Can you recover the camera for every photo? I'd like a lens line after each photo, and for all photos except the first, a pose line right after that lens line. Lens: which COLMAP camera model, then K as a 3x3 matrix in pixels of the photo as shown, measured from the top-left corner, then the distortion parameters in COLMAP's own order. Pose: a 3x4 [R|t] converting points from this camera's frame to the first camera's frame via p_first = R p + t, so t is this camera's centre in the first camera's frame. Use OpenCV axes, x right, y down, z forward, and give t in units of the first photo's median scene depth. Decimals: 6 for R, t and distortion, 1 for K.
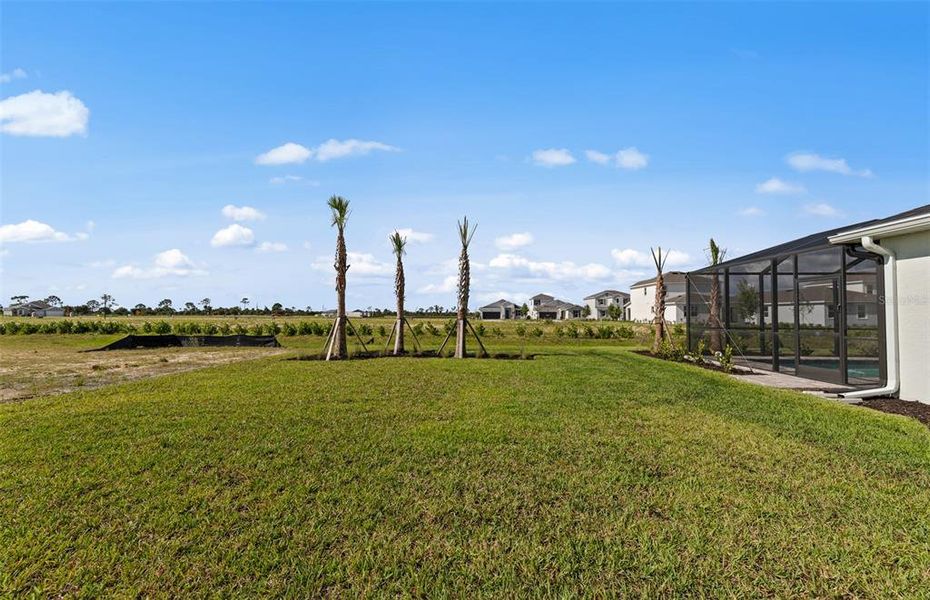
lens RADIAL K [[347.7, 0, 462.2], [0, 347.7, 309.0], [0, 0, 1]] dist [0.001277, -0.000031]
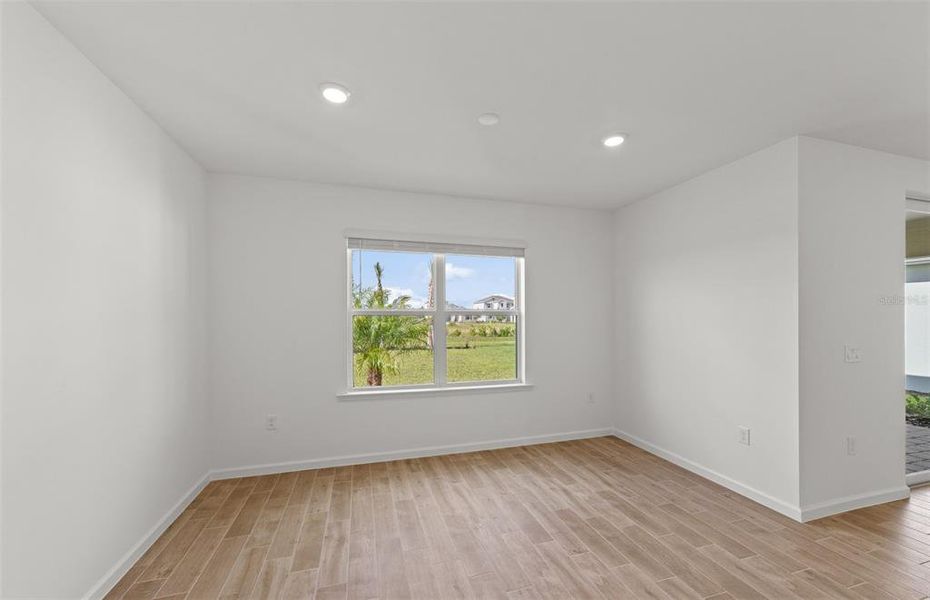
lens RADIAL K [[352.8, 0, 462.9], [0, 352.8, 305.1], [0, 0, 1]] dist [0.004331, 0.000025]
pose [[0.948579, 0.005229, 0.316497, -0.185802], [0.000193, 0.999854, -0.017098, -0.014510], [-0.316540, 0.016279, 0.948439, -0.262520]]
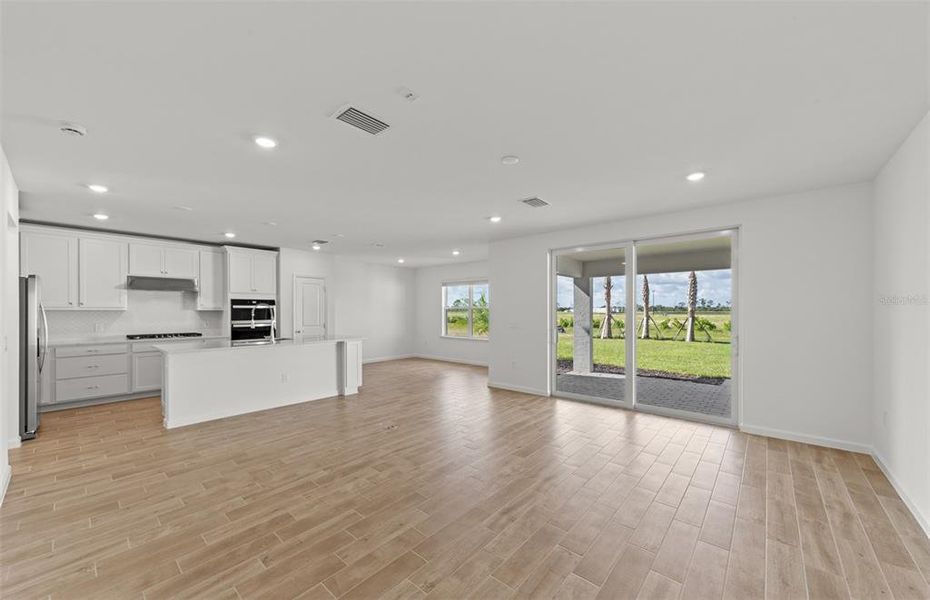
lens RADIAL K [[349.9, 0, 462.1], [0, 349.9, 312.7], [0, 0, 1]] dist [0.000415, 0.000069]
pose [[0.778327, 0.000262, -0.627859, 0.093628], [0.014596, 0.999722, 0.018511, -0.016457], [0.627689, -0.023572, 0.778107, -0.419551]]
